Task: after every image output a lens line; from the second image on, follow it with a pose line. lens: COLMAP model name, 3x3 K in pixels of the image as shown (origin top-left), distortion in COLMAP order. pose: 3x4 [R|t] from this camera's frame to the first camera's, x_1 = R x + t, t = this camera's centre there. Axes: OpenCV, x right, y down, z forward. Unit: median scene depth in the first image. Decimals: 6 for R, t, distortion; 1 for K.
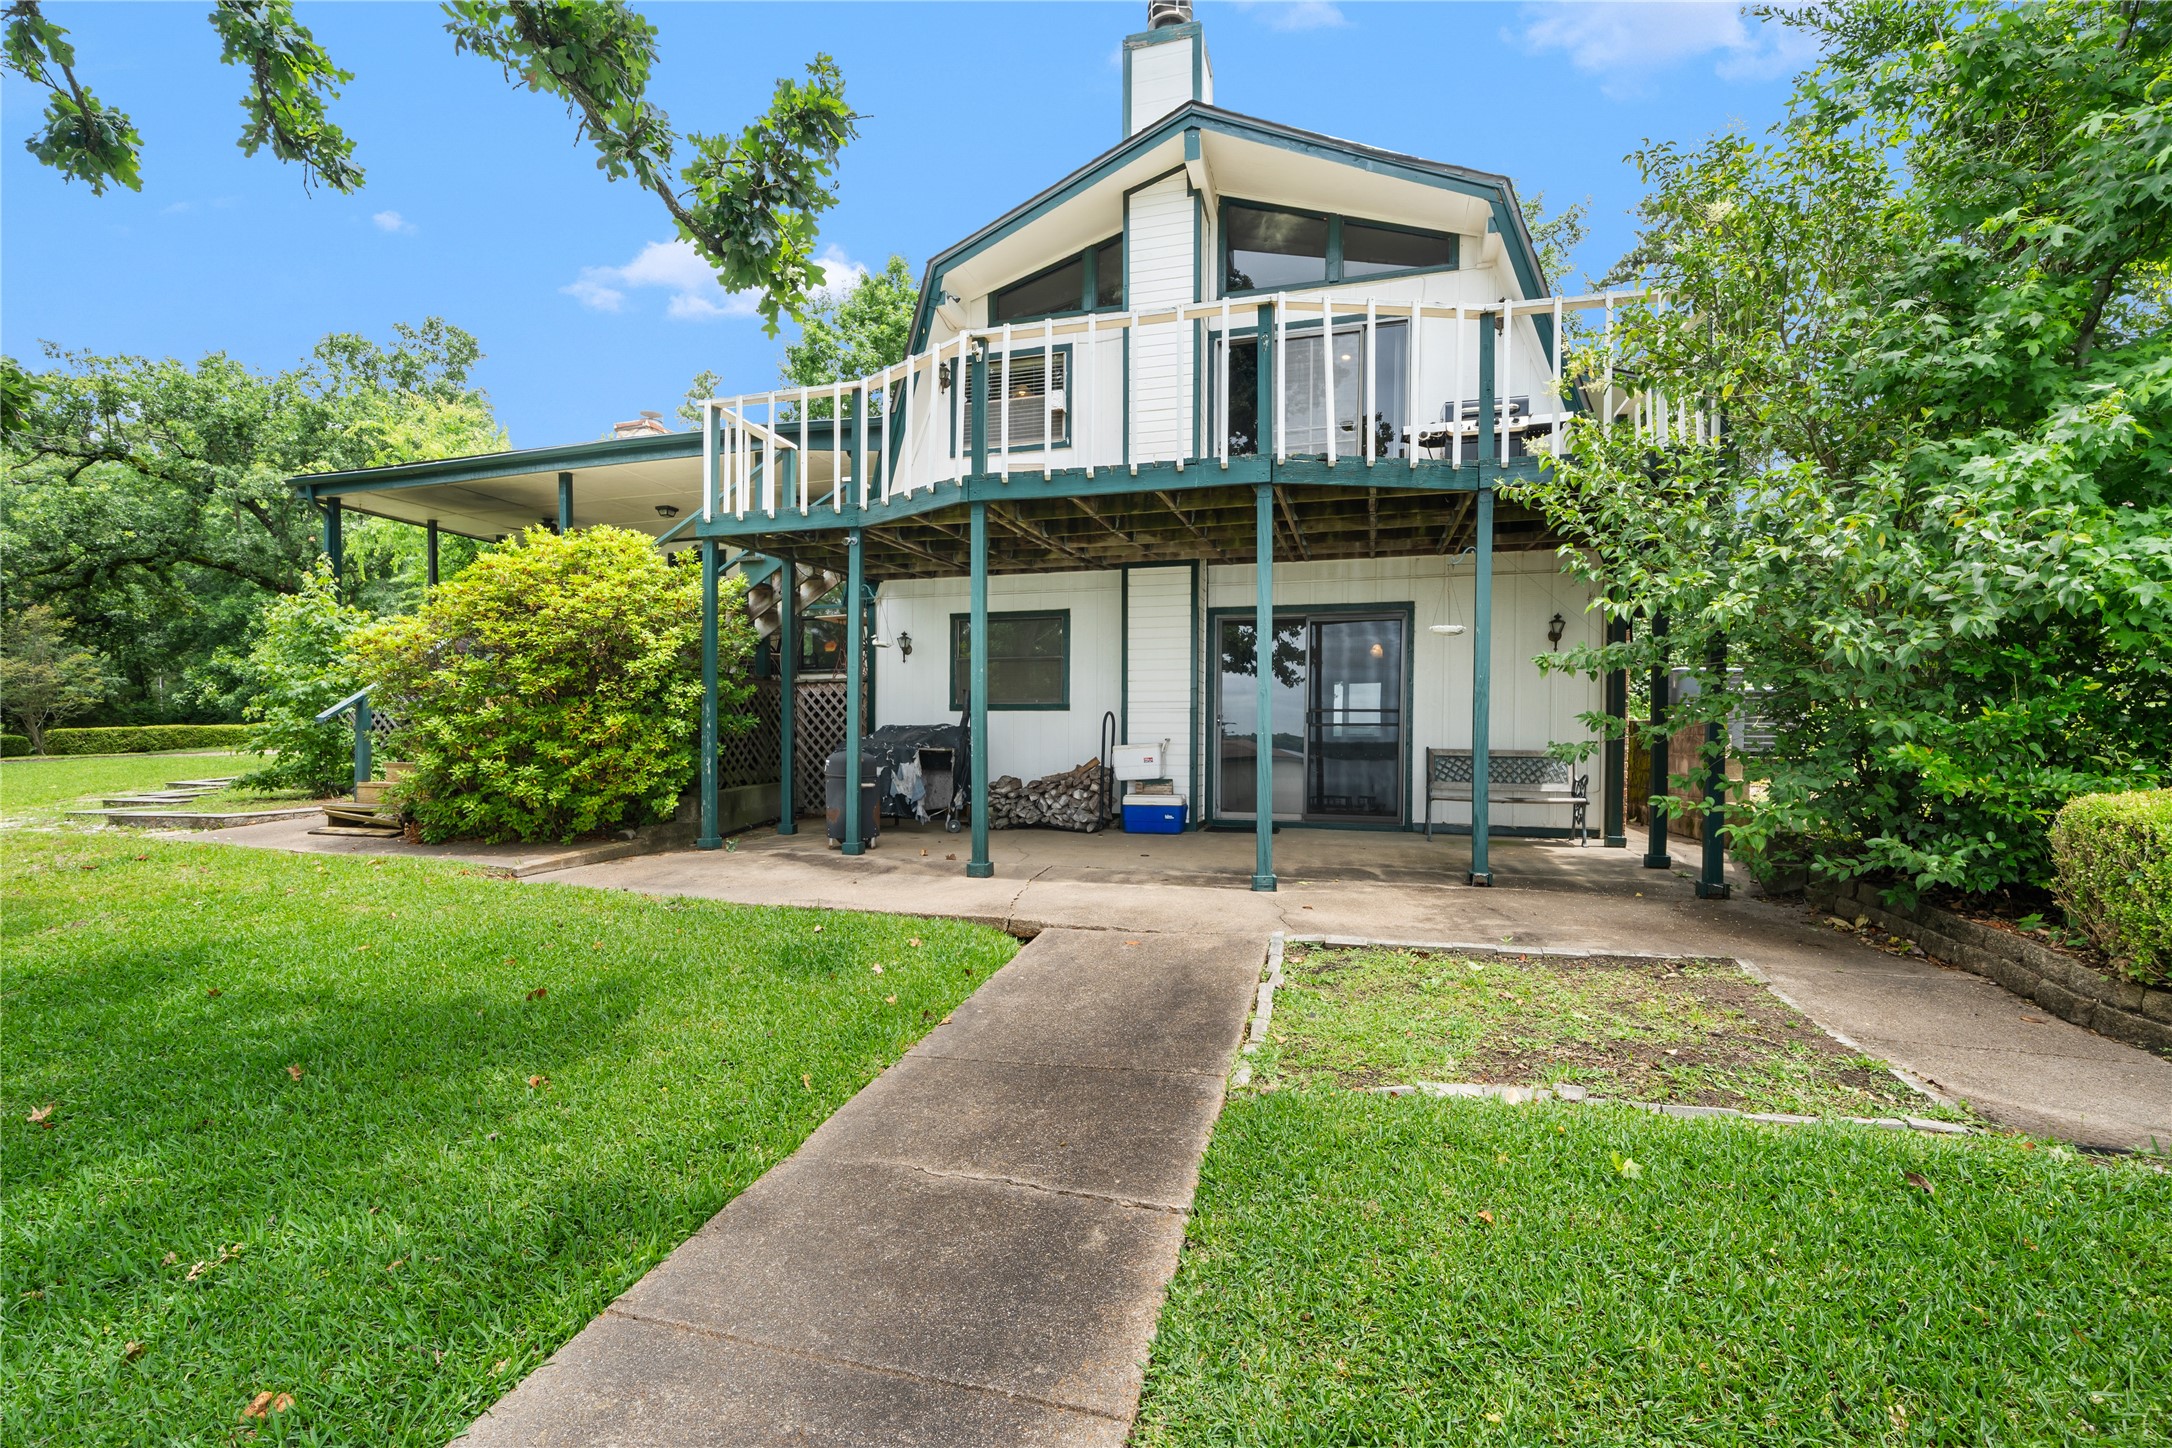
lens RADIAL K [[1005.1, 0, 1042.2], [0, 1005.1, 803.4], [0, 0, 1]] dist [0.002171, 0.000829]
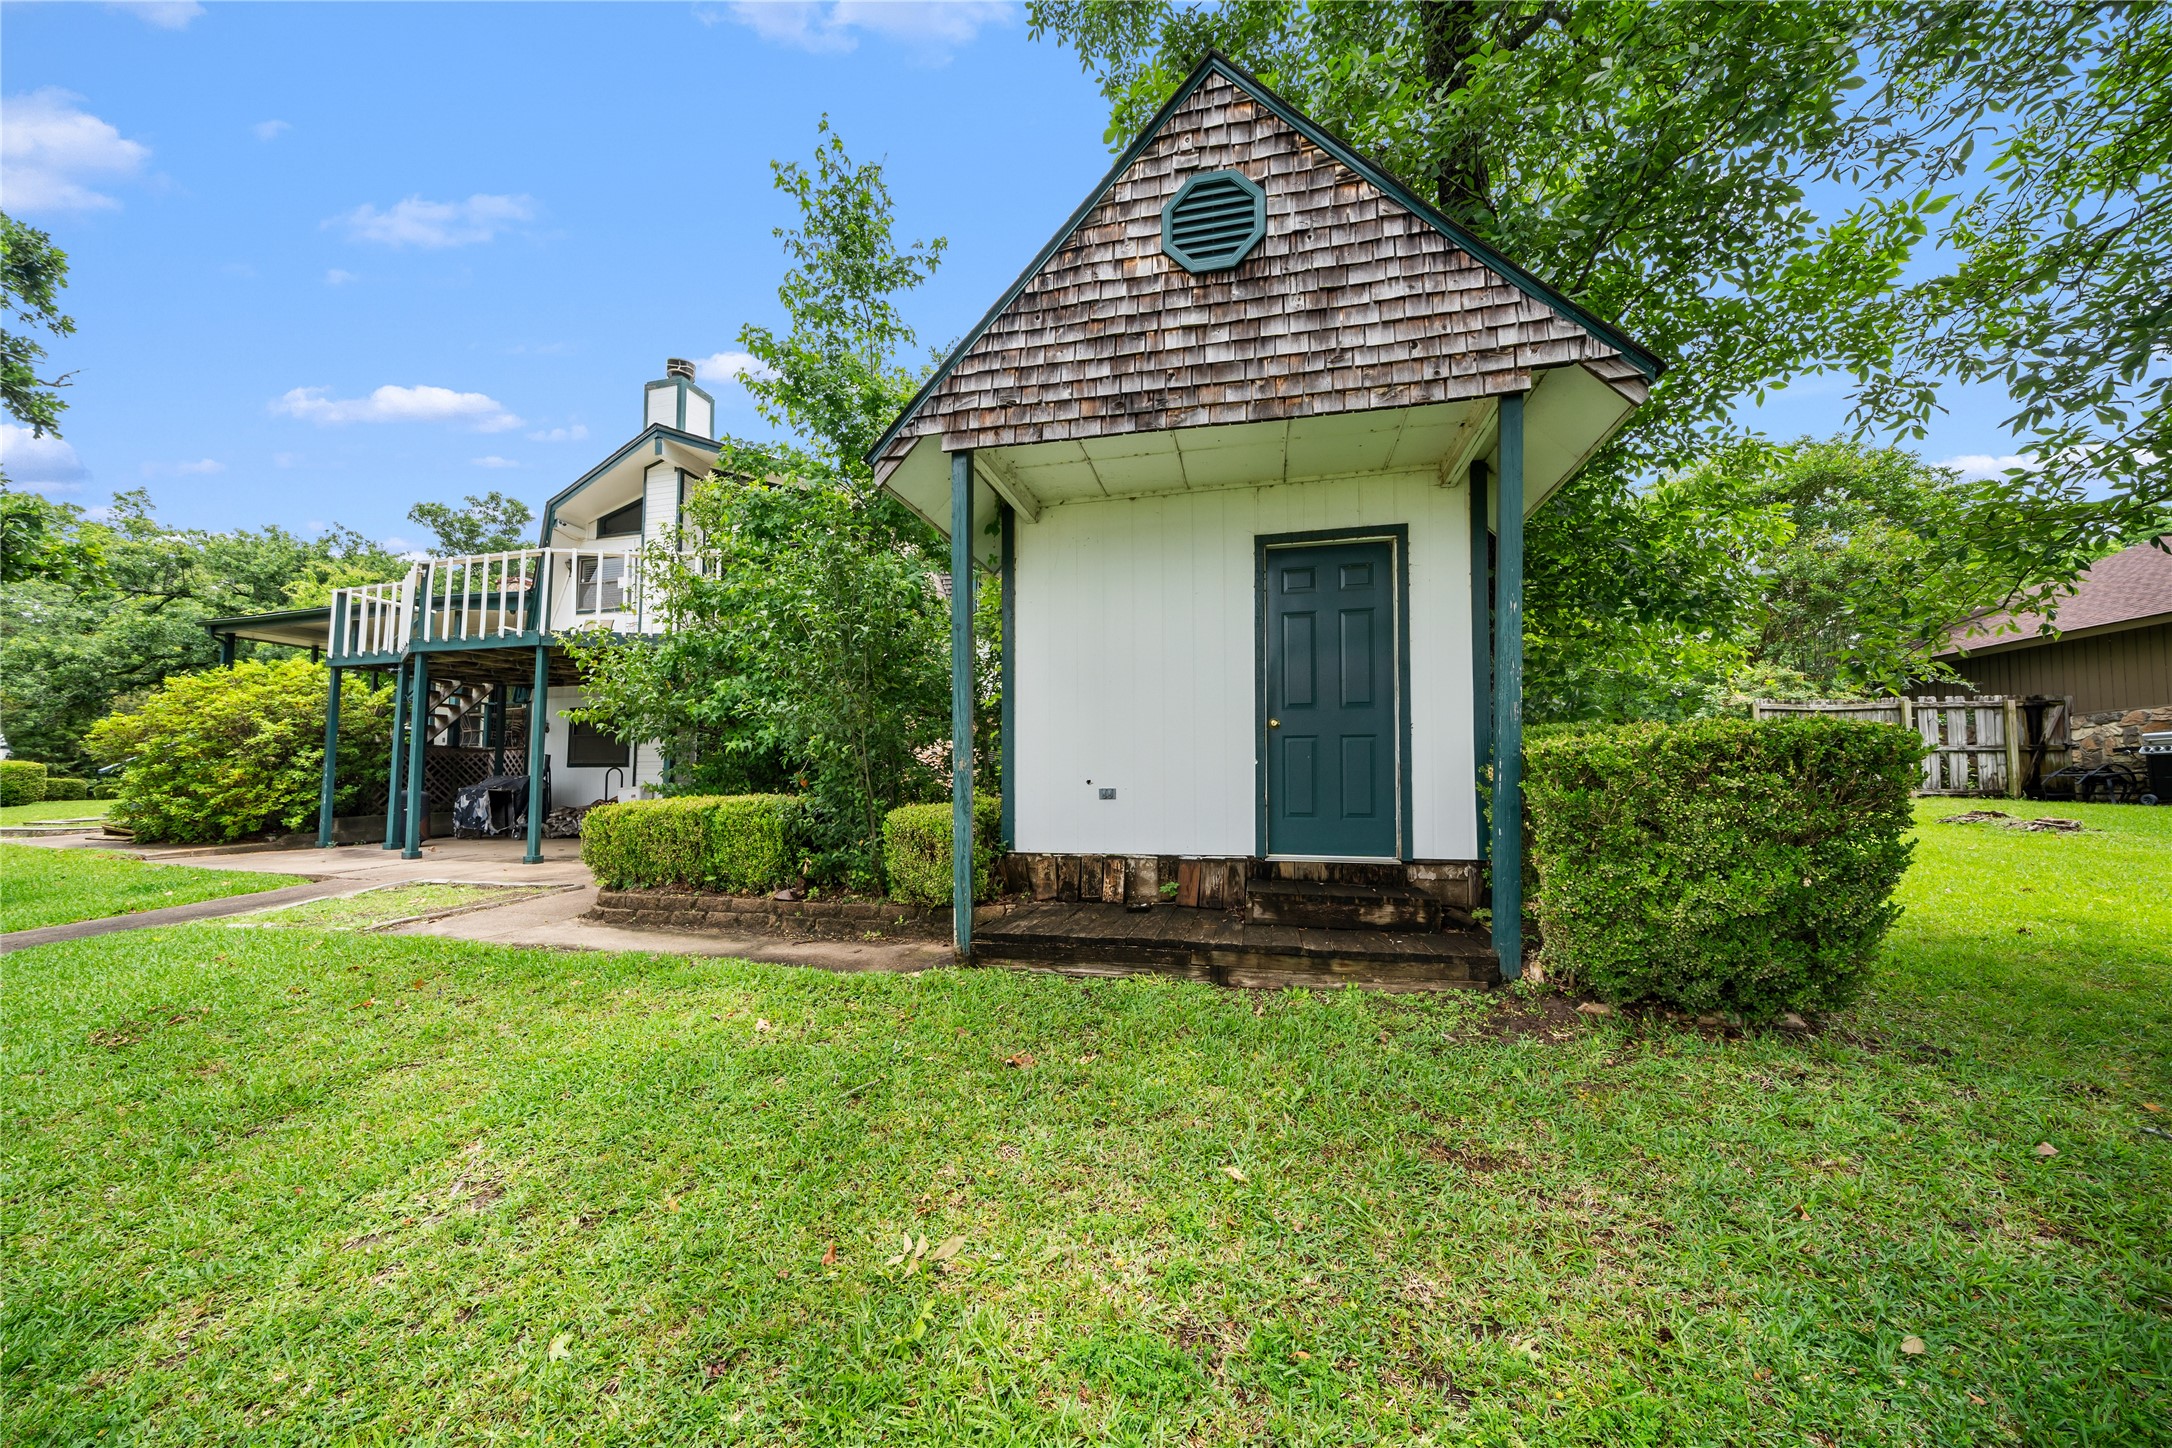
lens RADIAL K [[760.9, 0, 1067.0], [0, 760.9, 785.7], [0, 0, 1]] dist [-0.007268, -0.000174]
pose [[0.999212, 0.001307, 0.039659, 0.763199], [0.001610, 0.997300, -0.073424, 0.031696], [-0.039648, 0.073430, 0.996512, -0.285175]]
